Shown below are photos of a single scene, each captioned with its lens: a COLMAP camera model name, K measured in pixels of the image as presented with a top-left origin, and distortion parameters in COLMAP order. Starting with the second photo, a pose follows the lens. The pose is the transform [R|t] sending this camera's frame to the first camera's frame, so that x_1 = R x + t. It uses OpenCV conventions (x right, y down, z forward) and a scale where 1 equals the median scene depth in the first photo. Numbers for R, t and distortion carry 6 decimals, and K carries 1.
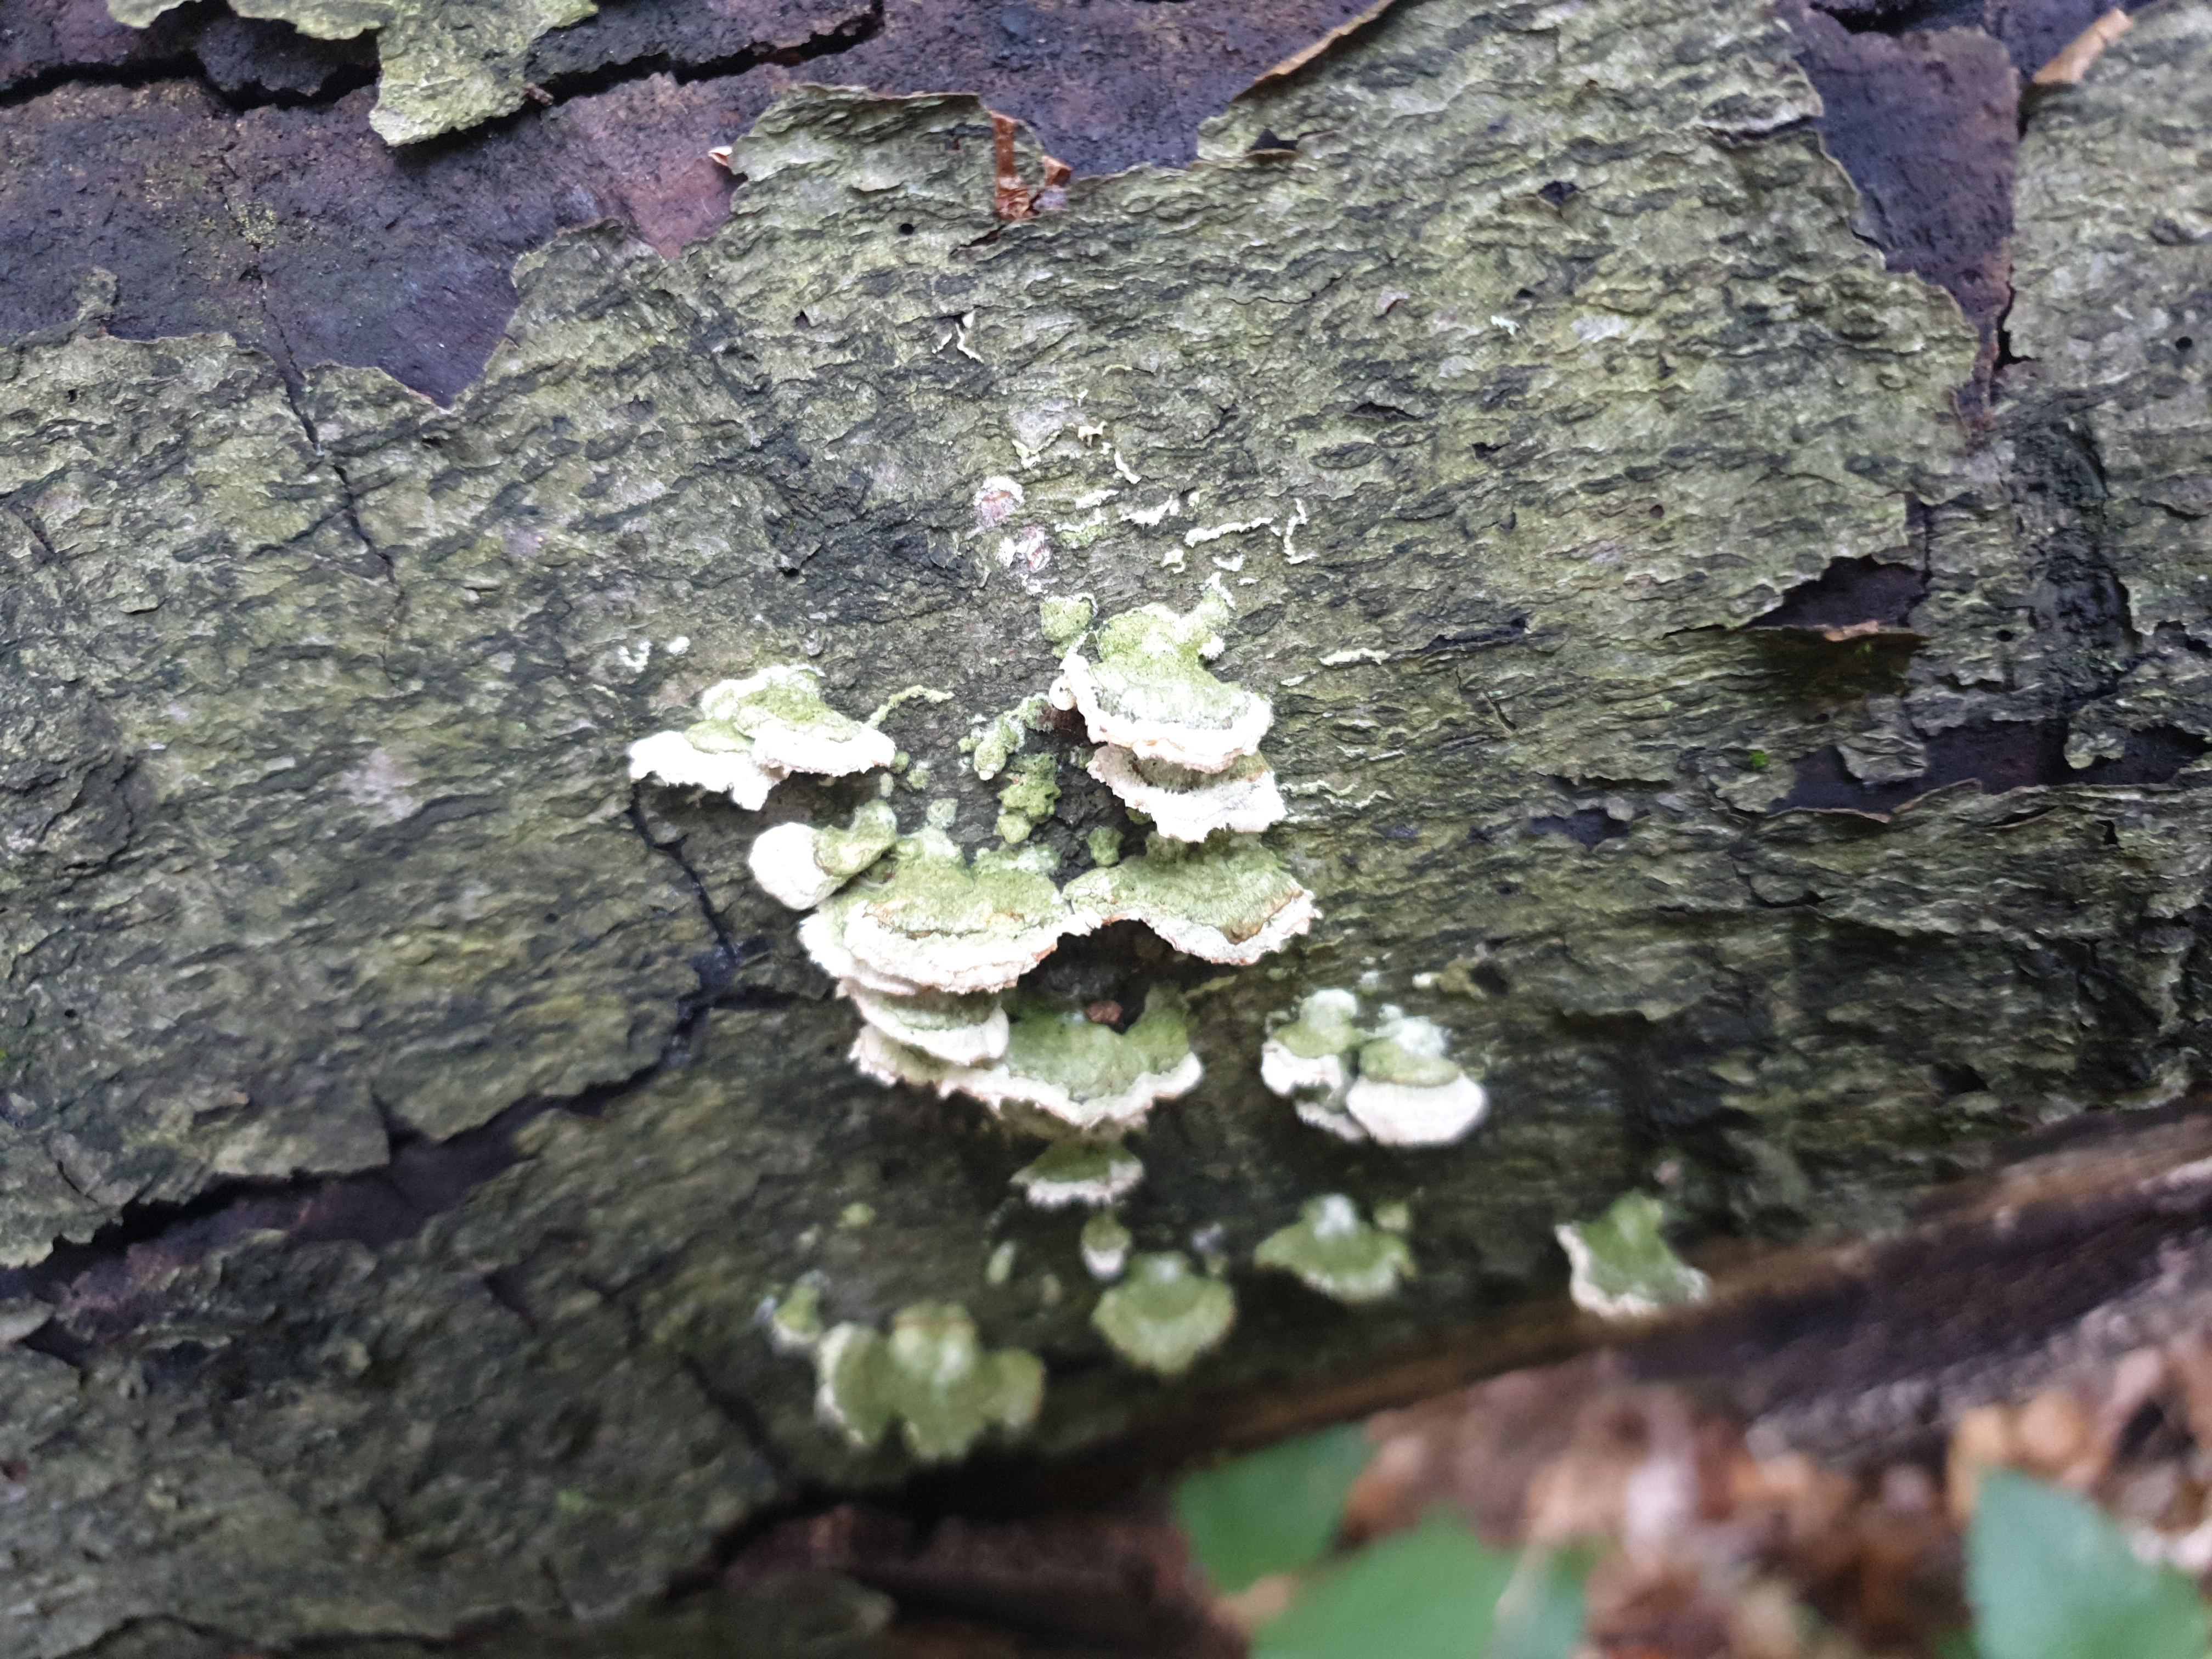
lens RADIAL K [[1656.0, 0, 1101.5], [0, 1656.0, 832.1], [0, 0, 1]] dist [-0.002213, -0.006805]
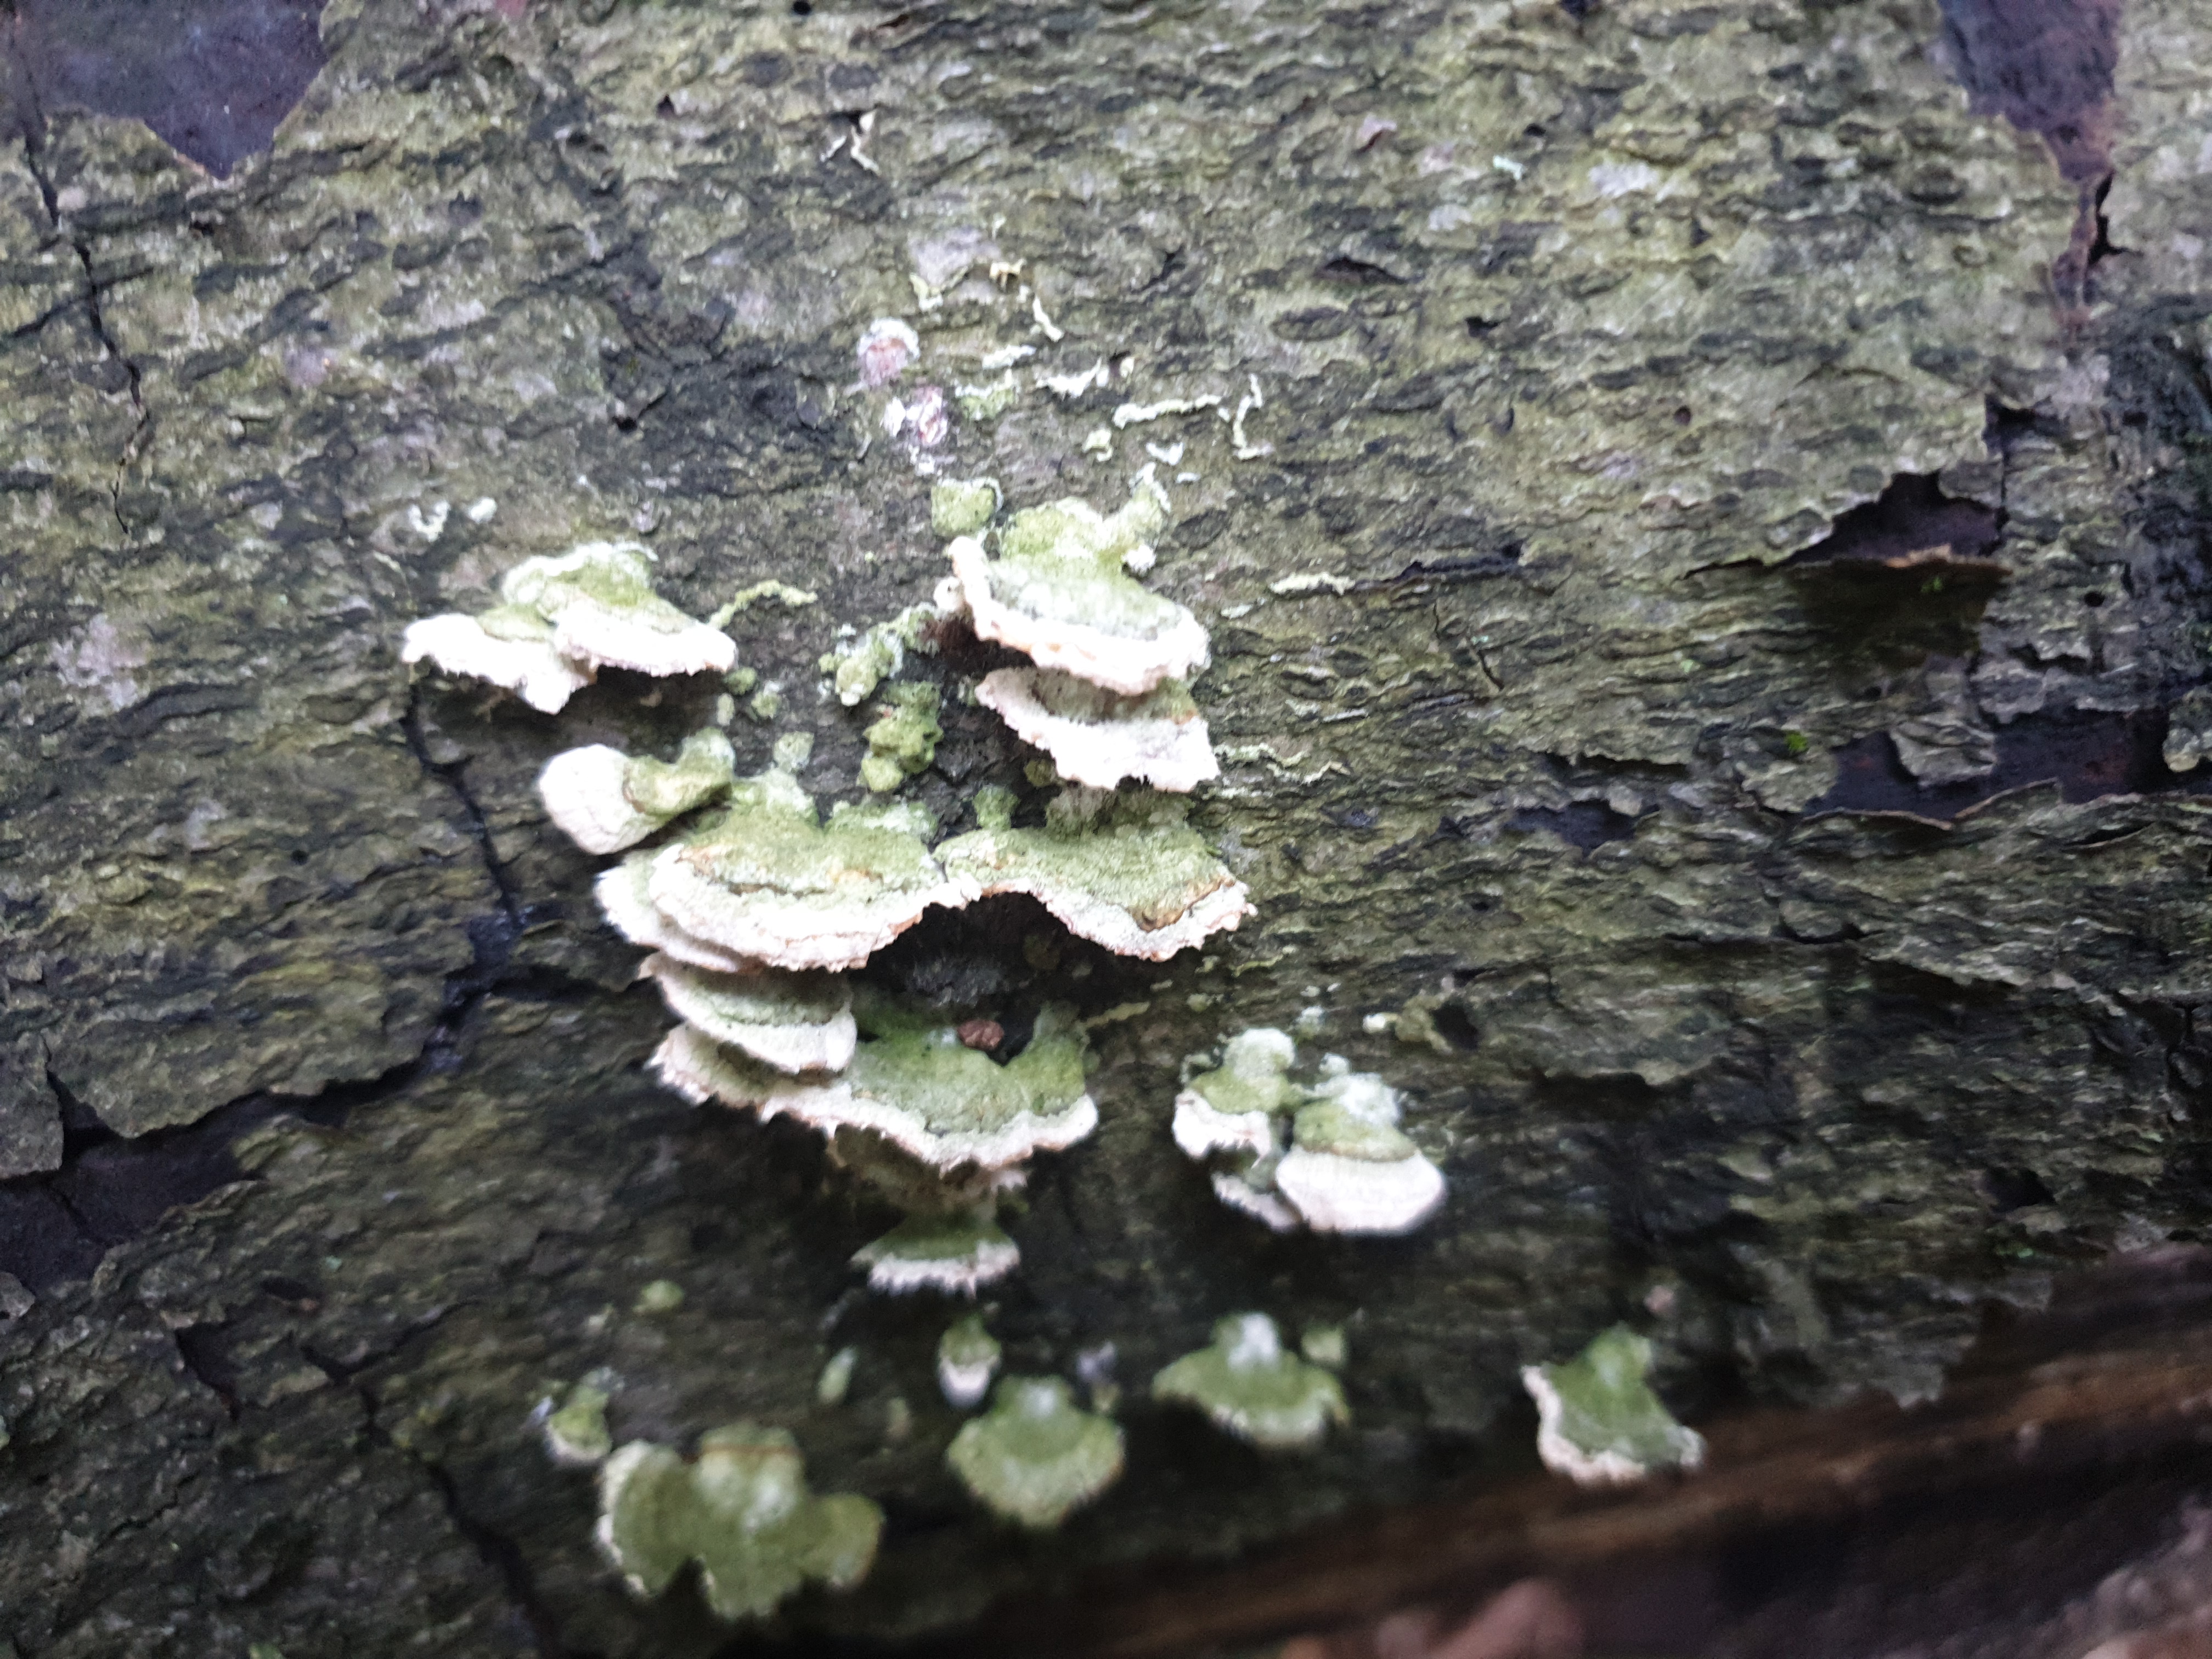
lens RADIAL K [[1672.5, 0, 1116.4], [0, 1672.5, 829.7], [0, 0, 1]] dist [-0.047418, 0.053727]
pose [[0.996985, 0.072537, 0.027566, 0.043200], [-0.067946, 0.987618, -0.141400, 0.138439], [-0.037482, 0.139101, 0.989569, 0.206721]]
